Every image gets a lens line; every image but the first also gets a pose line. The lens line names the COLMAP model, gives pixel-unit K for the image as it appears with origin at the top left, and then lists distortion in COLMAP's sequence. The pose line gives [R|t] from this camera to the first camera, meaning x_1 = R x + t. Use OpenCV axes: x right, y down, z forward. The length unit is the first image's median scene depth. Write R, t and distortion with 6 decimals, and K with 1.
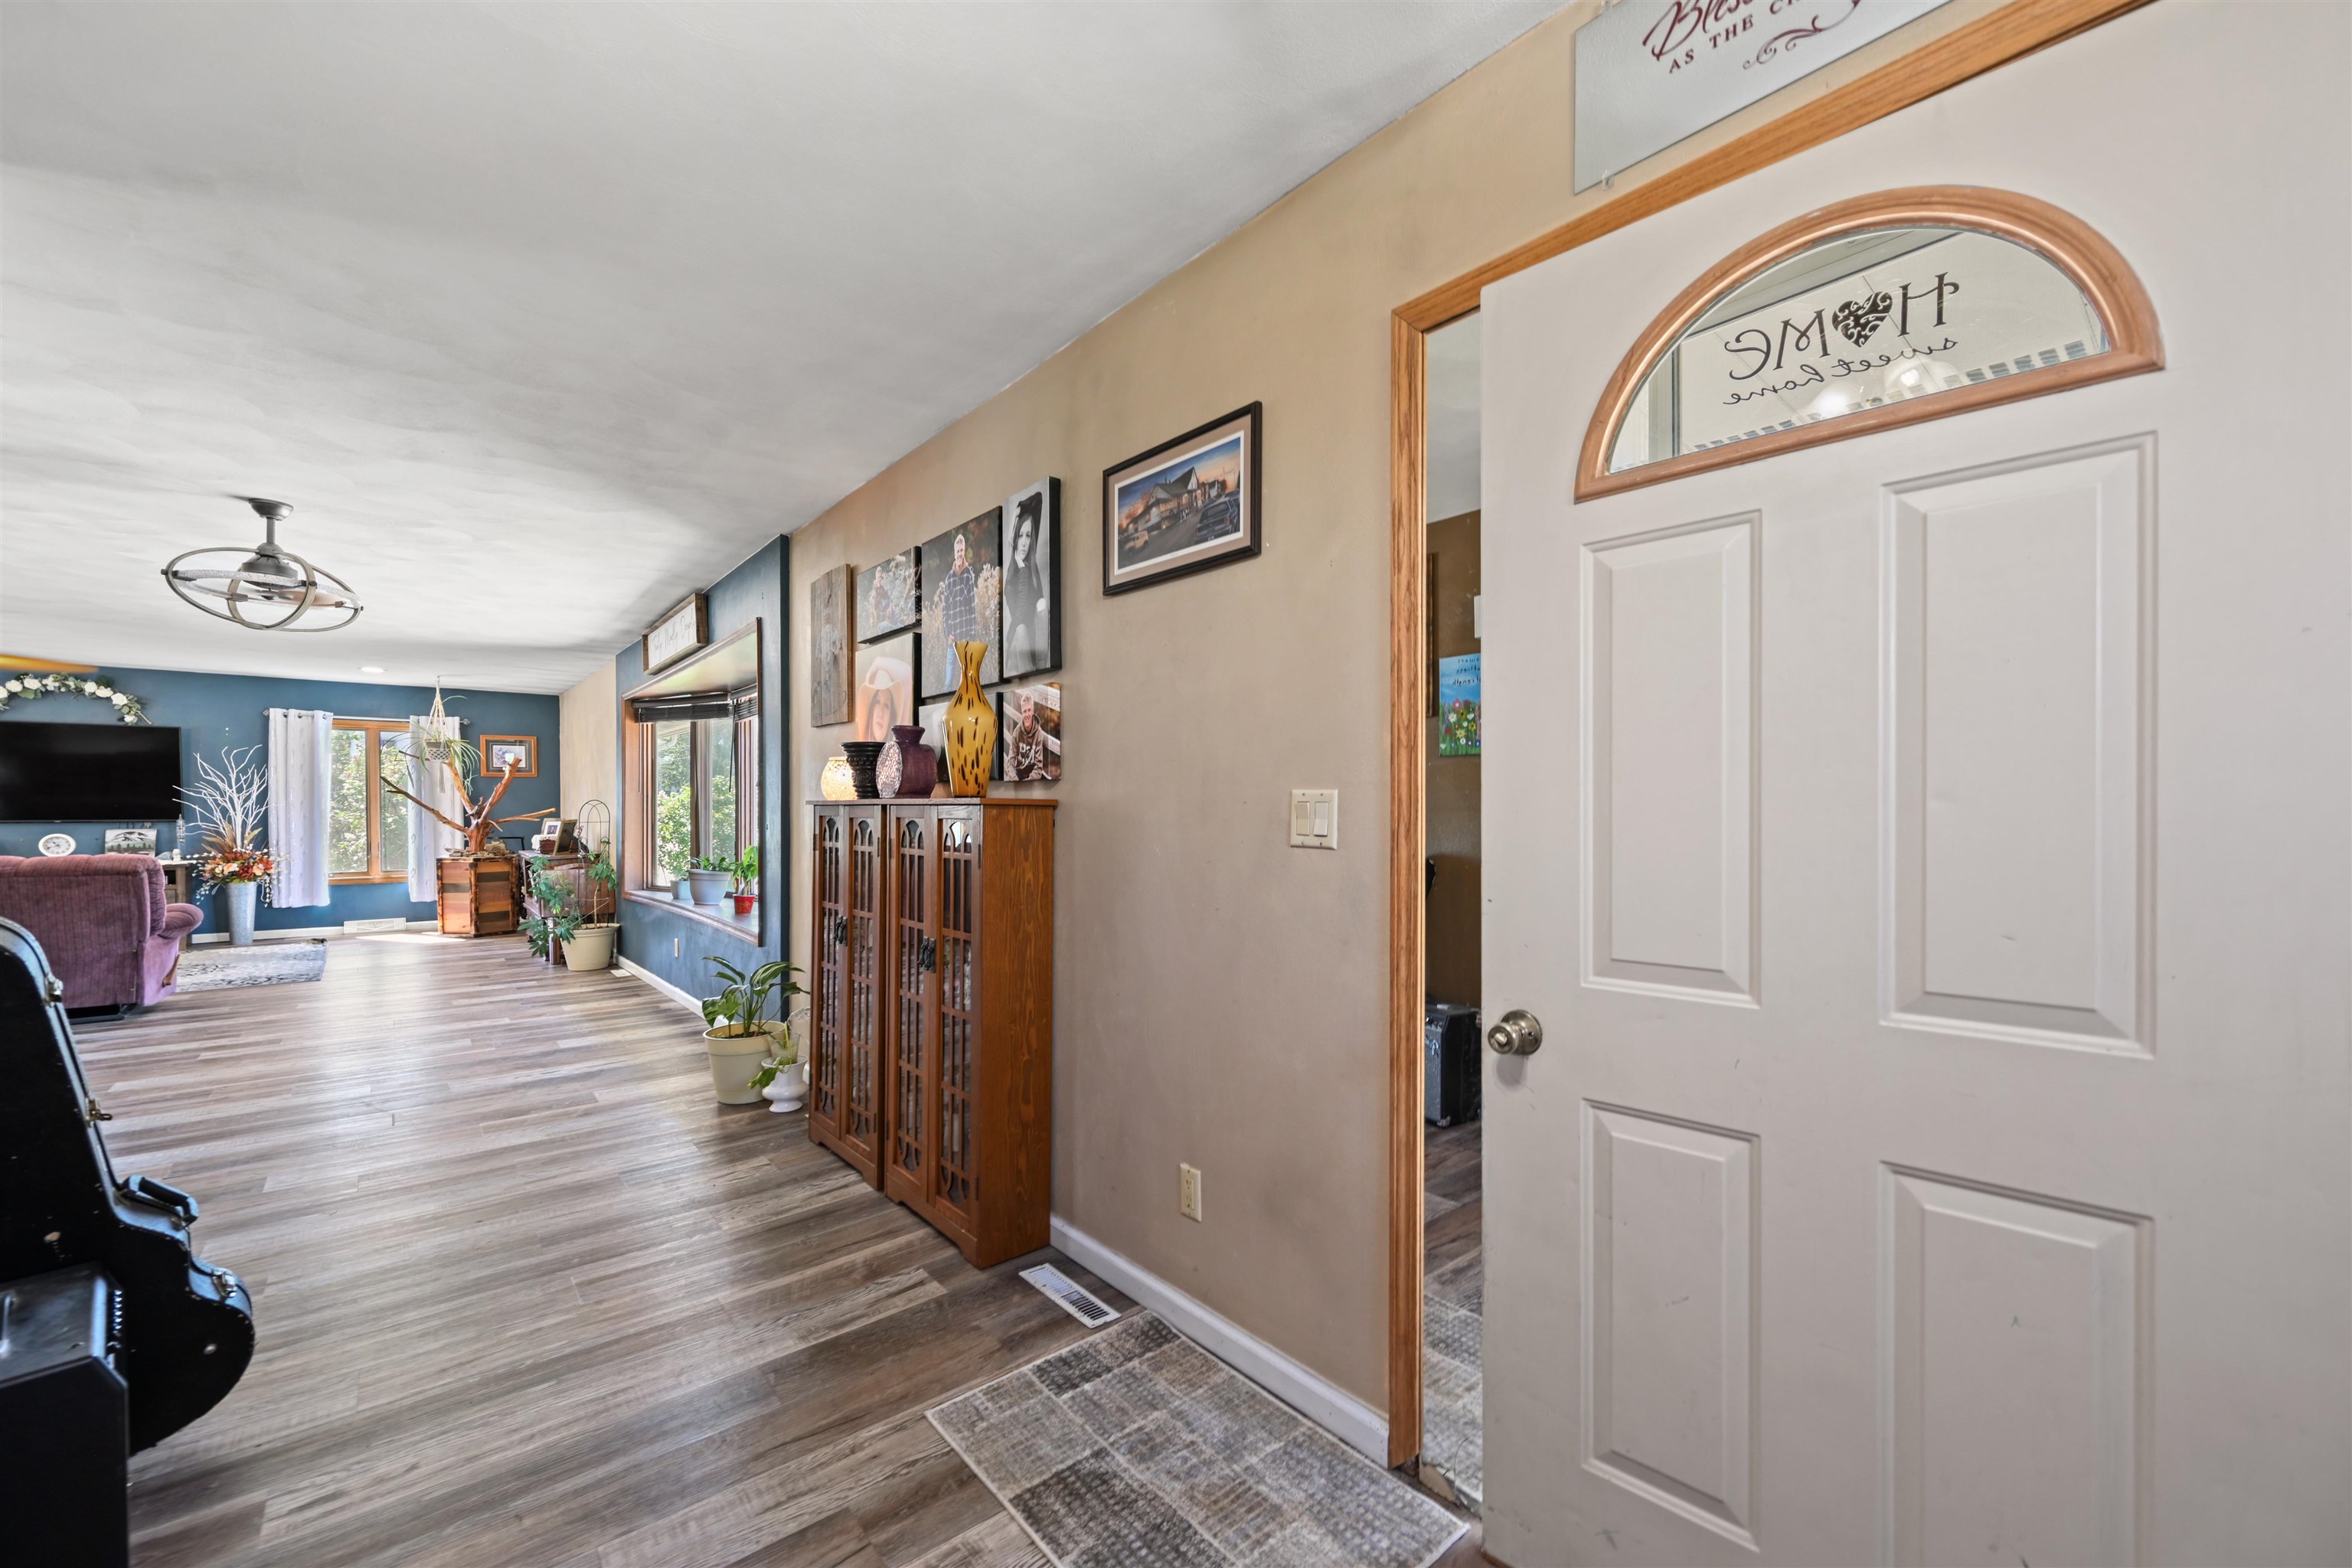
lens RADIAL K [[930.7, 0, 1191.0], [0, 930.7, 820.5], [0, 0, 1]] dist [-0.000667, 0.000541]
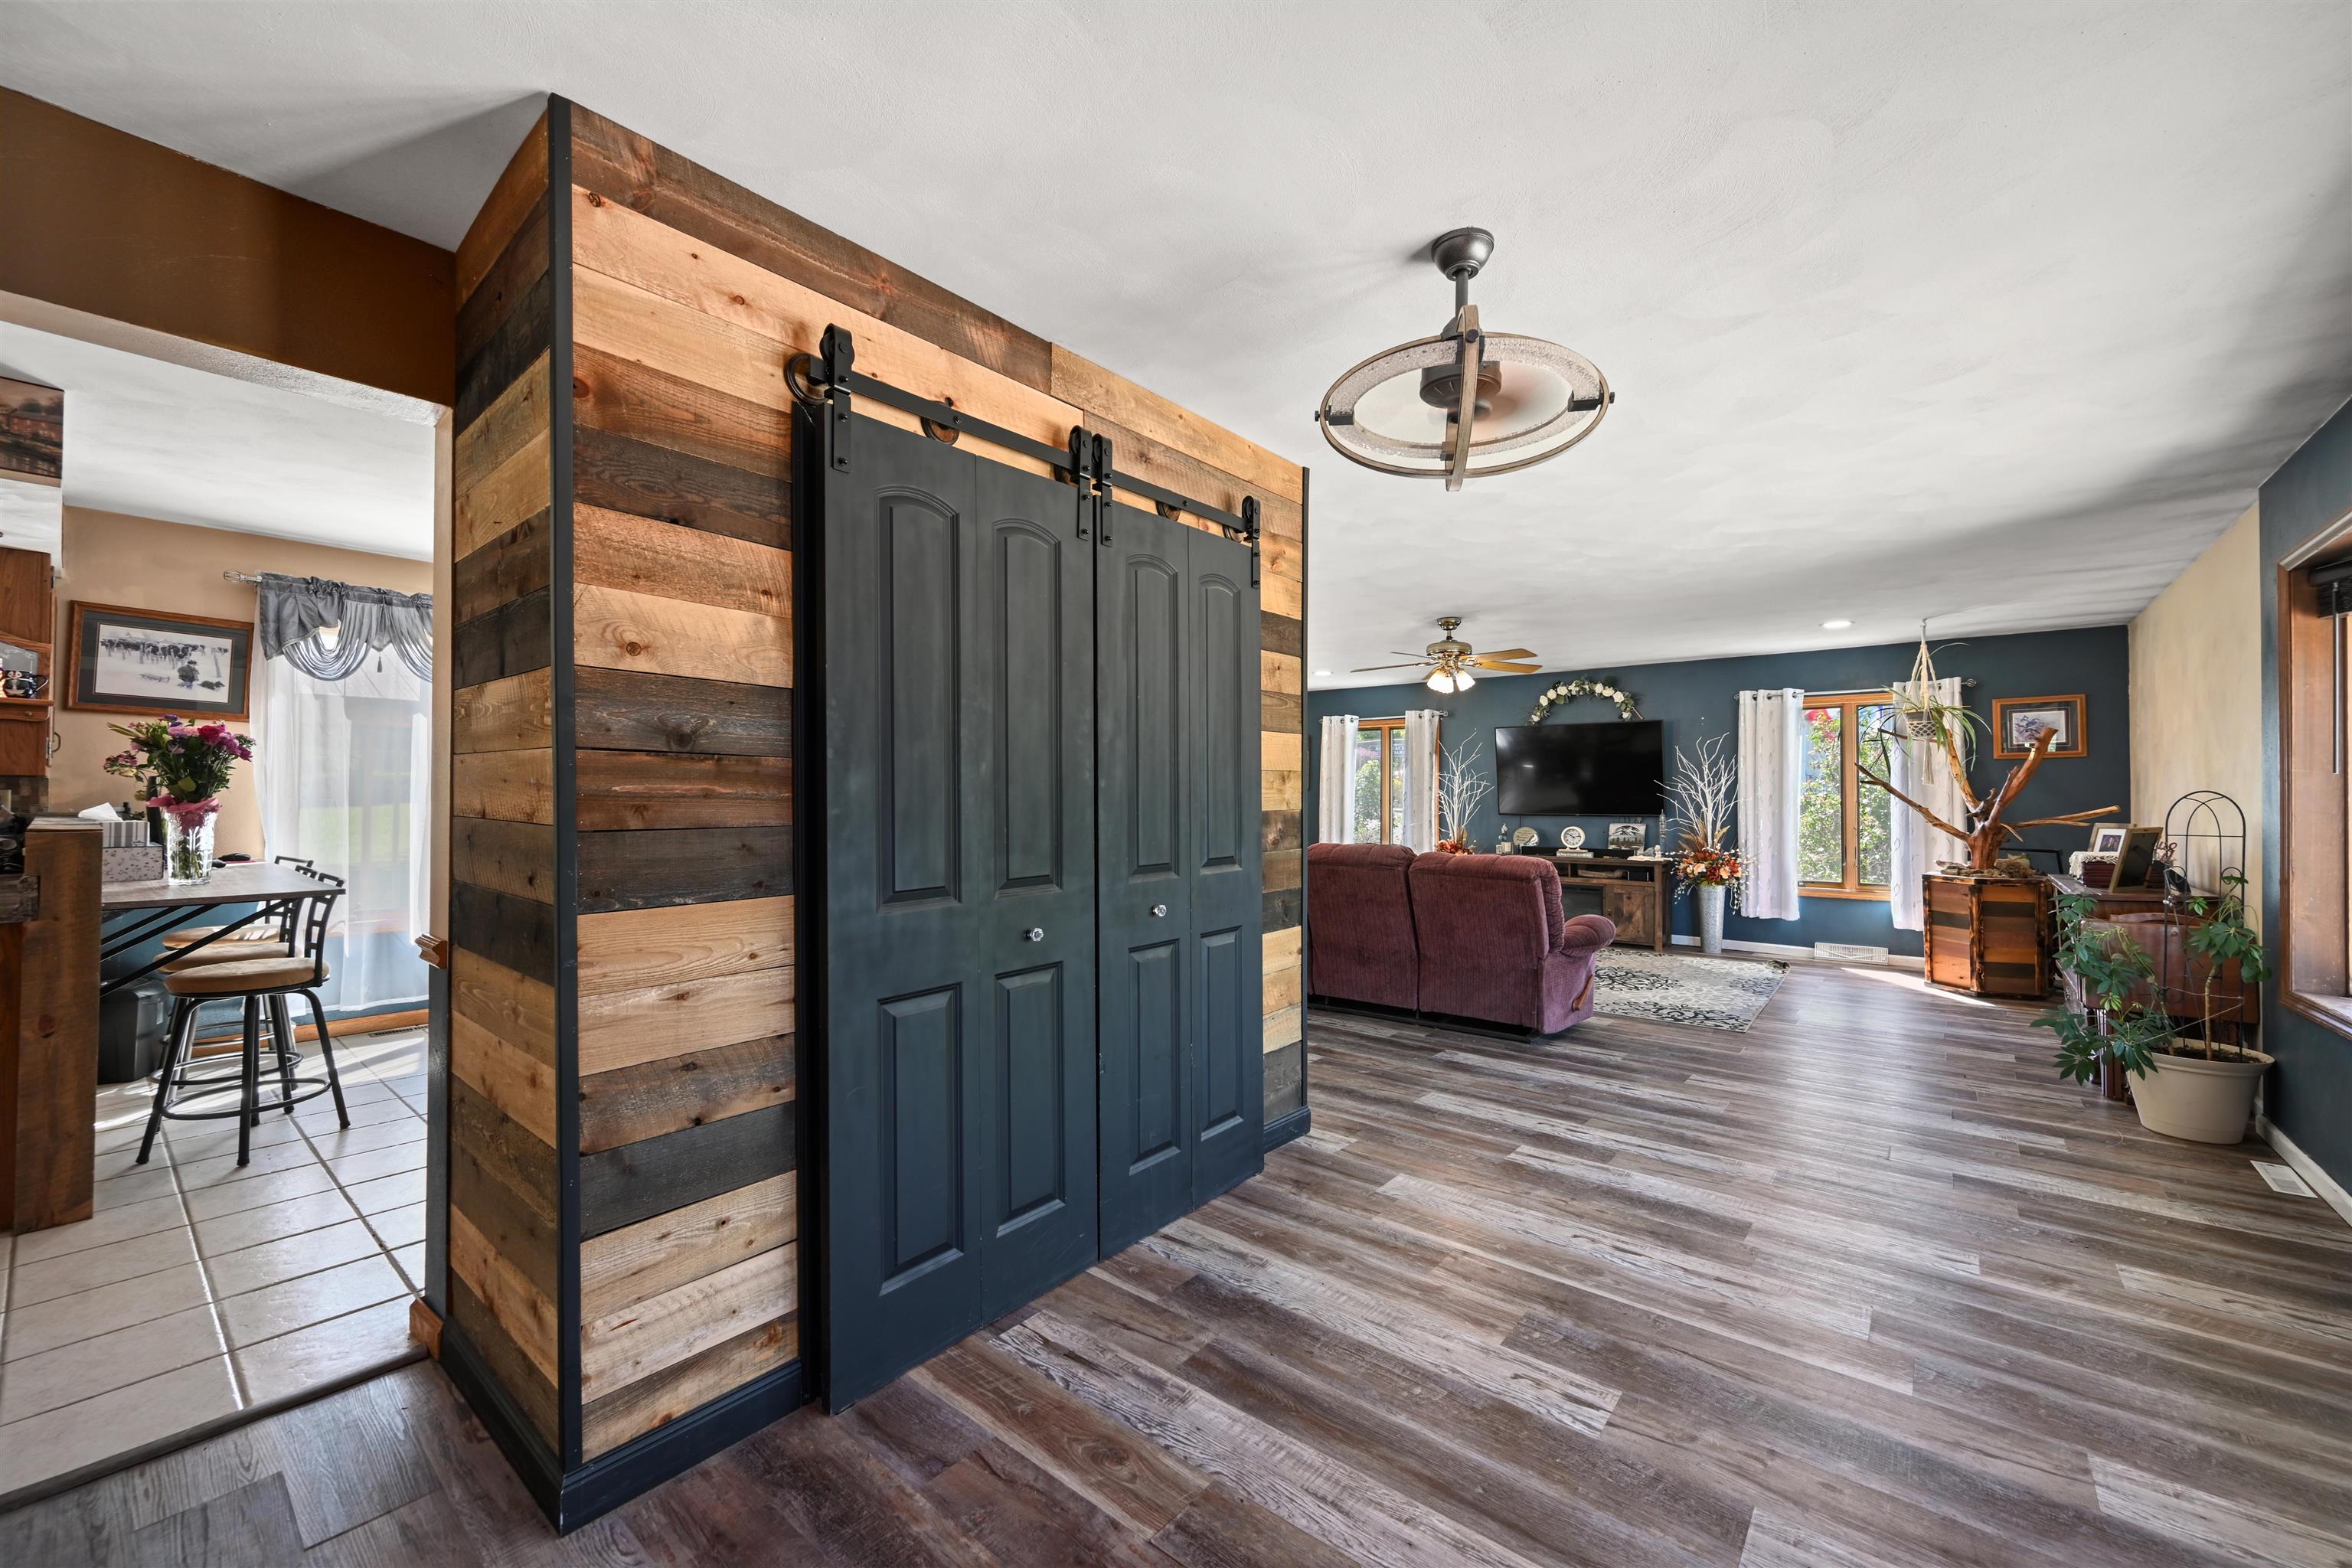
lens RADIAL K [[930.7, 0, 1166.3], [0, 930.7, 784.1], [0, 0, 1]] dist [-0.000667, 0.000541]
pose [[0.165102, -0.015118, -0.986161, -0.225284], [-0.017085, 0.999689, -0.018186, -0.006728], [0.986128, 0.019851, 0.164793, 0.345394]]
